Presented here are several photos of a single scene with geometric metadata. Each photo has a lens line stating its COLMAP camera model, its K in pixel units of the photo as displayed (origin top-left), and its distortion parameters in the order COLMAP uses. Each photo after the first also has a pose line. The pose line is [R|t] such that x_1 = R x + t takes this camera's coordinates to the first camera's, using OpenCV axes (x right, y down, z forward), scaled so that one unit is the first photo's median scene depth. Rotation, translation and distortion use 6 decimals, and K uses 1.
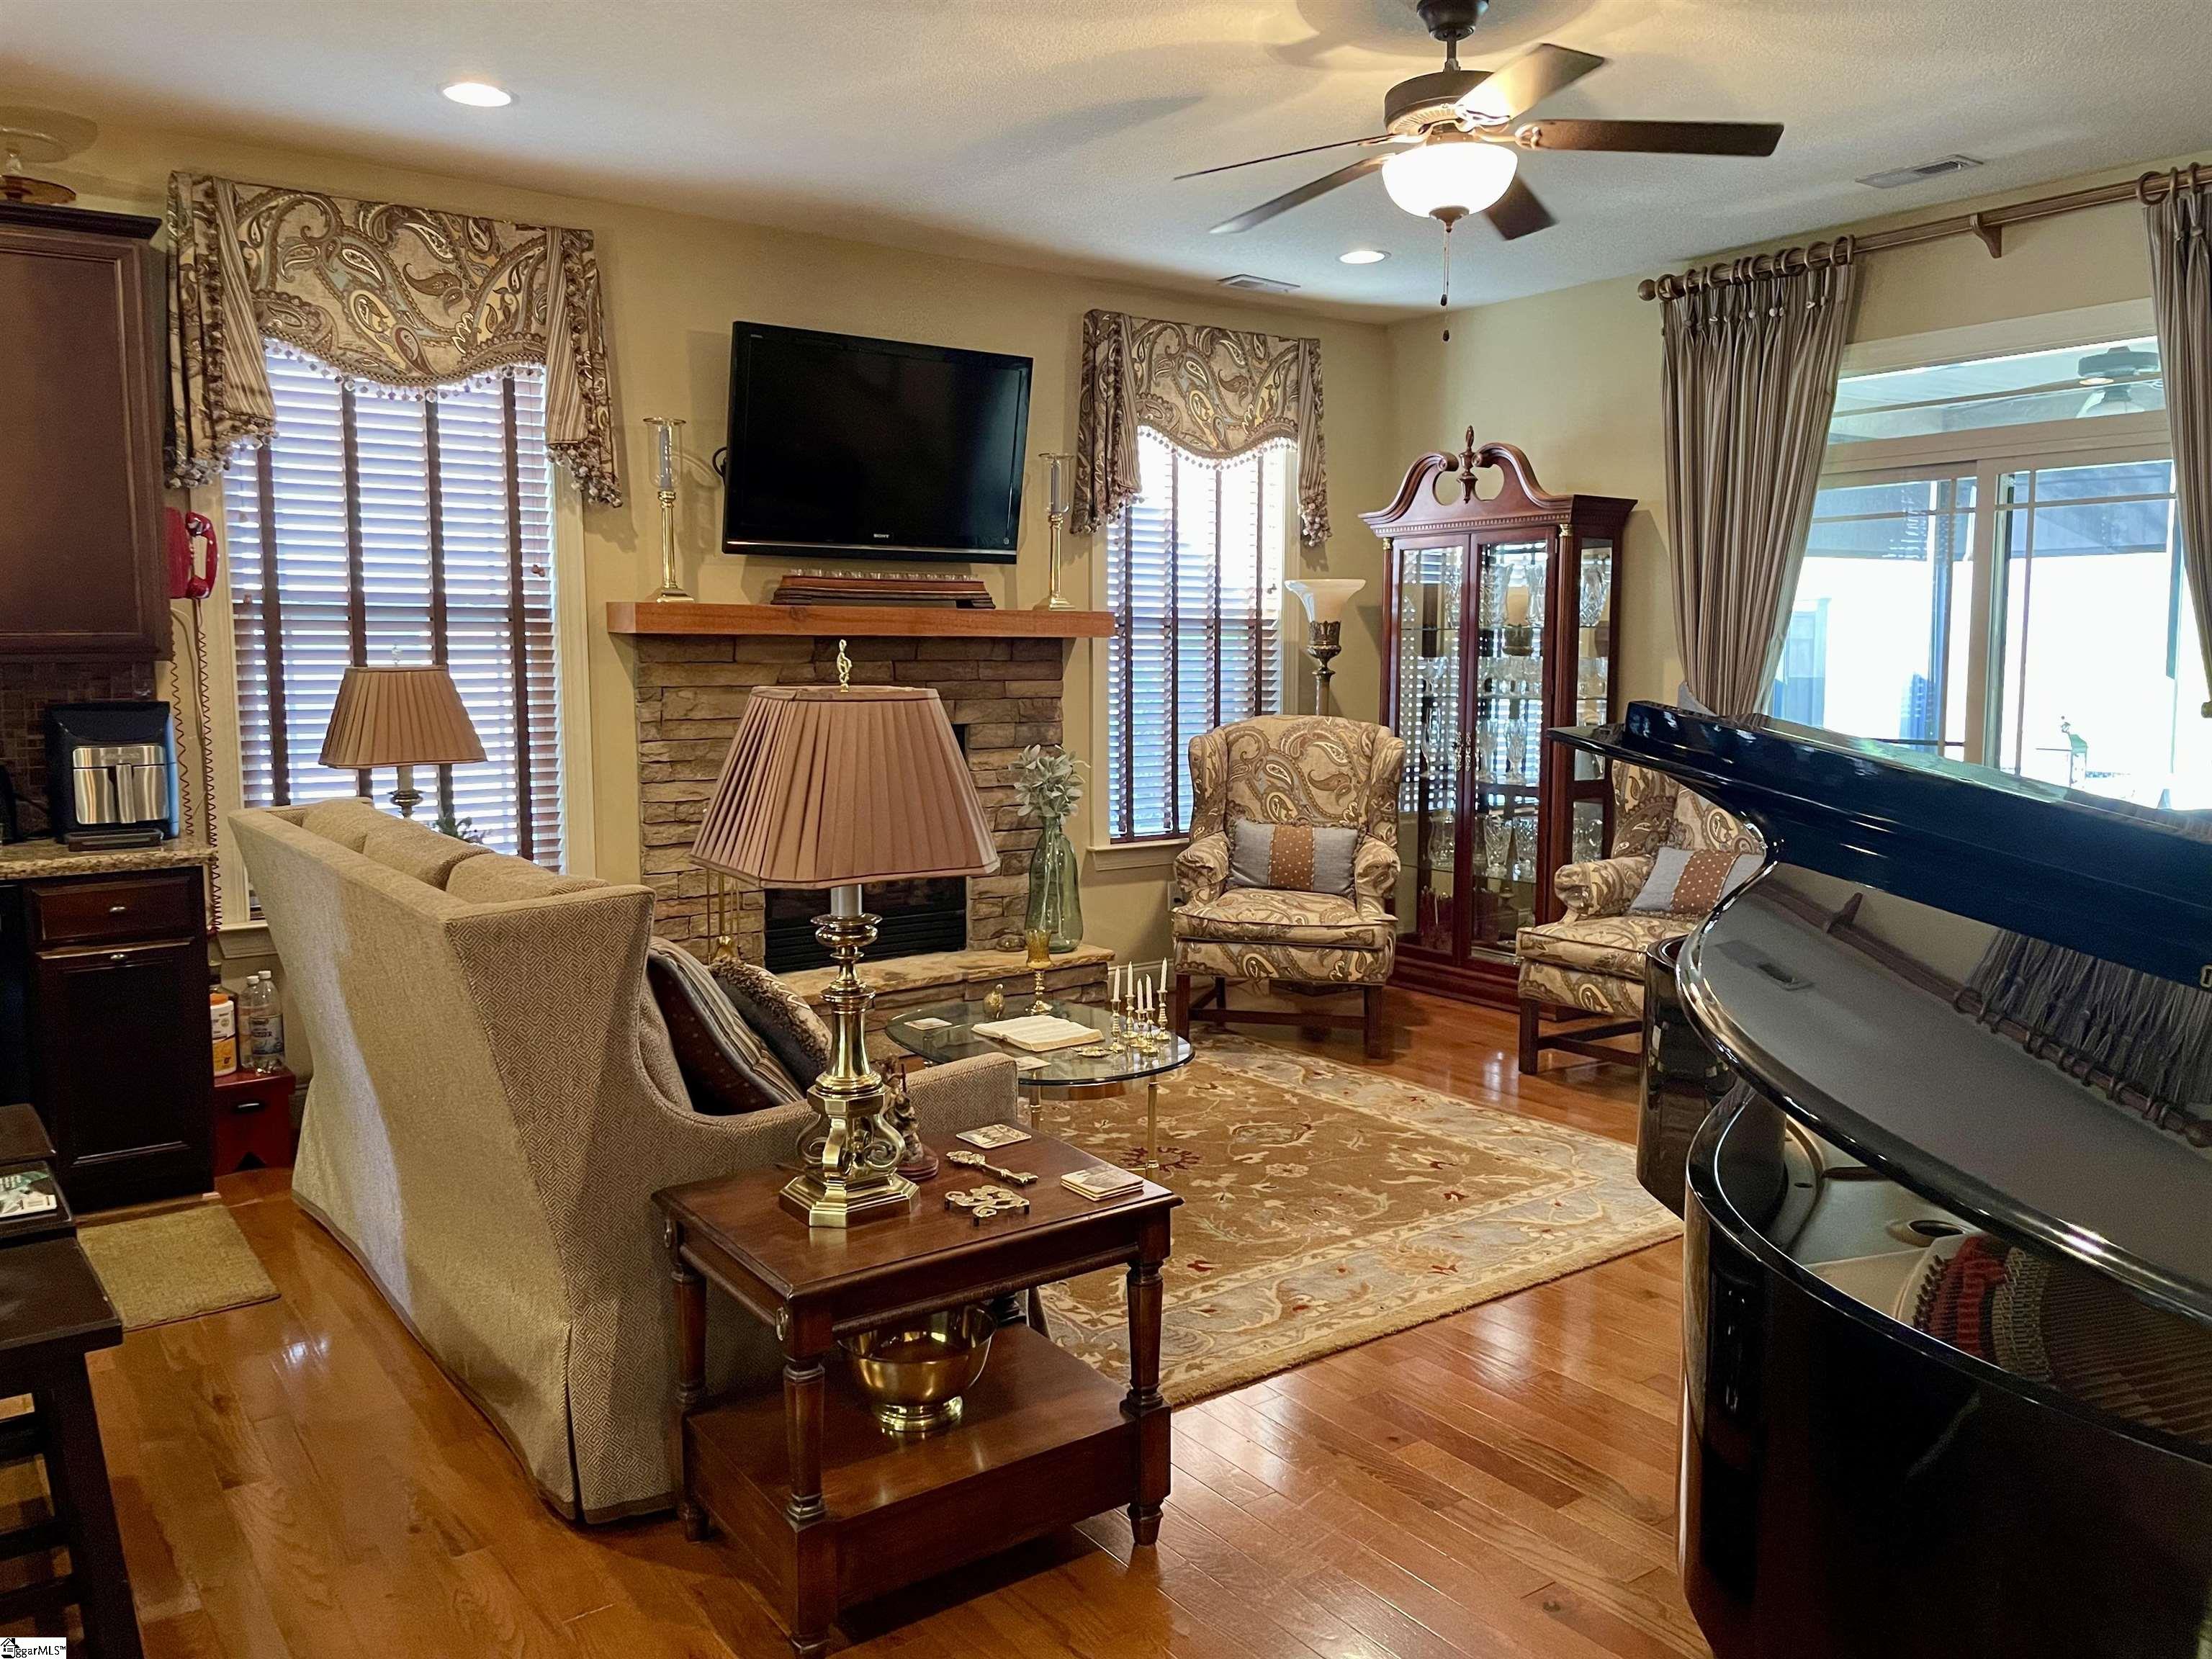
lens RADIAL K [[1664.9, 0, 1103.0], [0, 1664.9, 804.8], [0, 0, 1]] dist [0.075875, -0.098510]
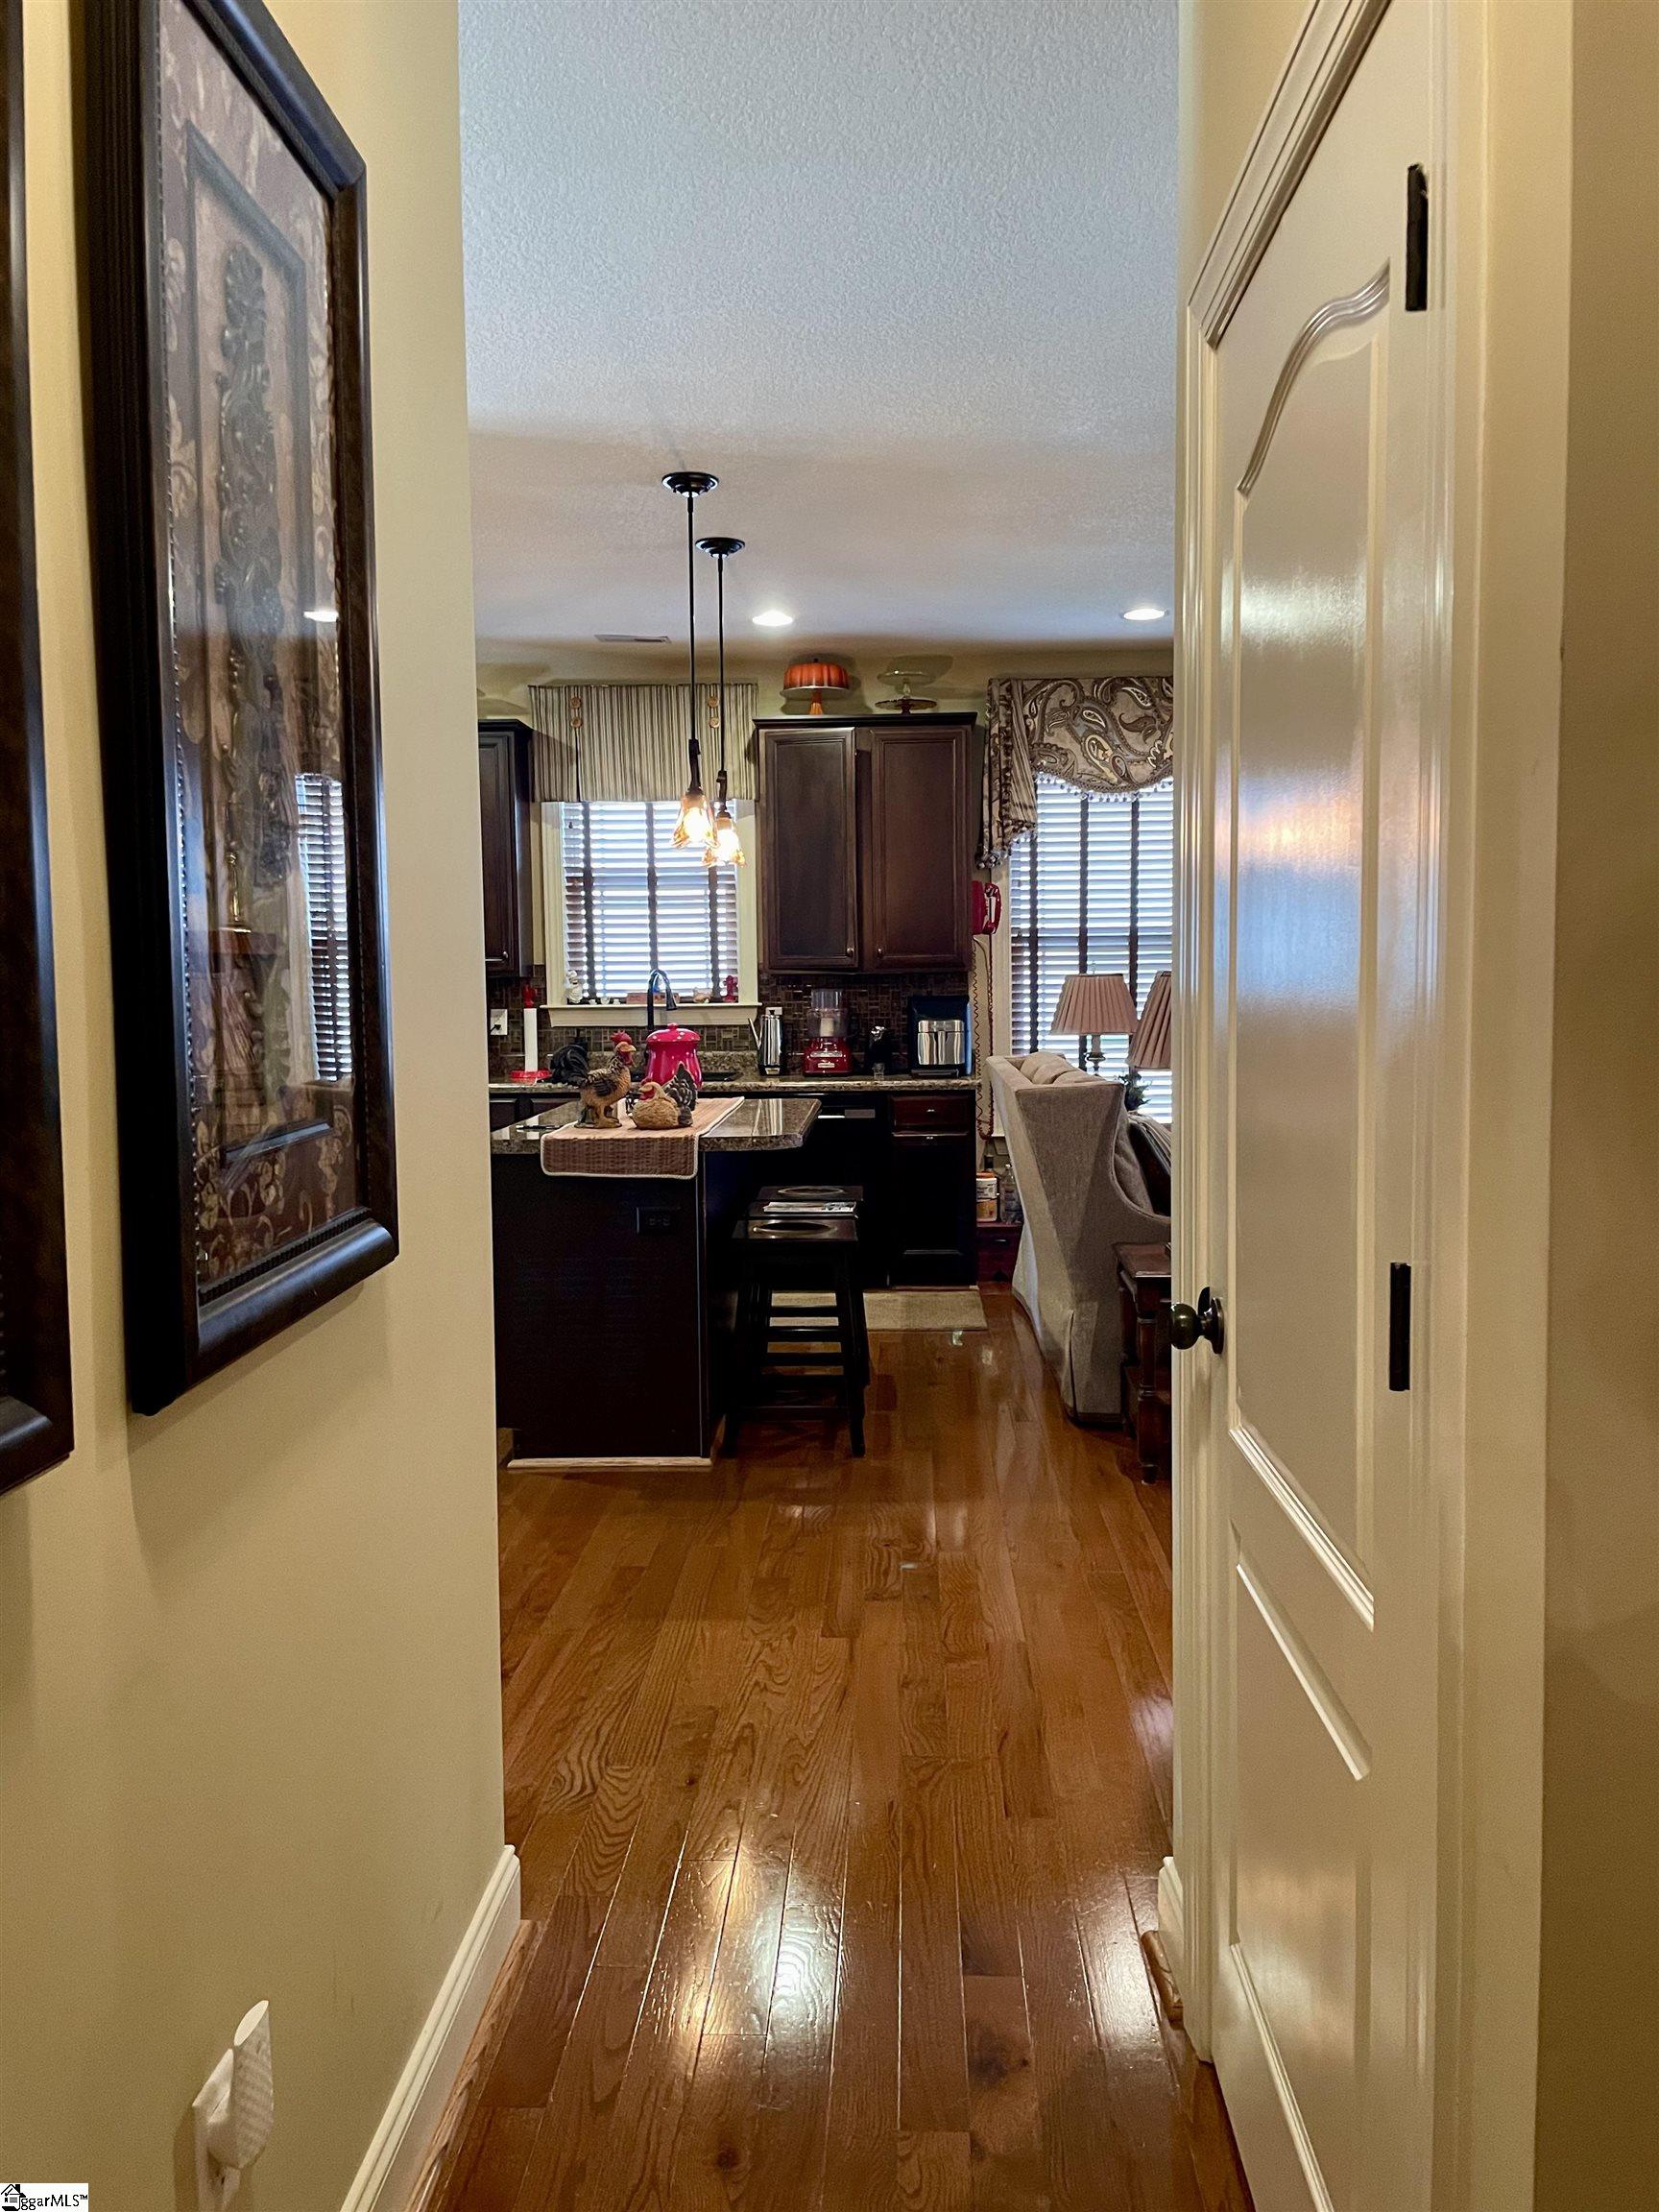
lens RADIAL K [[1695.6, 0, 841.2], [0, 1695.6, 1098.2], [0, 0, 1]] dist [0.113877, -0.147499]
pose [[0.785625, 0.036539, -0.617623, 0.385152], [-0.050708, 0.998699, -0.005417, 0.055343], [0.616621, 0.035575, 0.786456, -0.398347]]
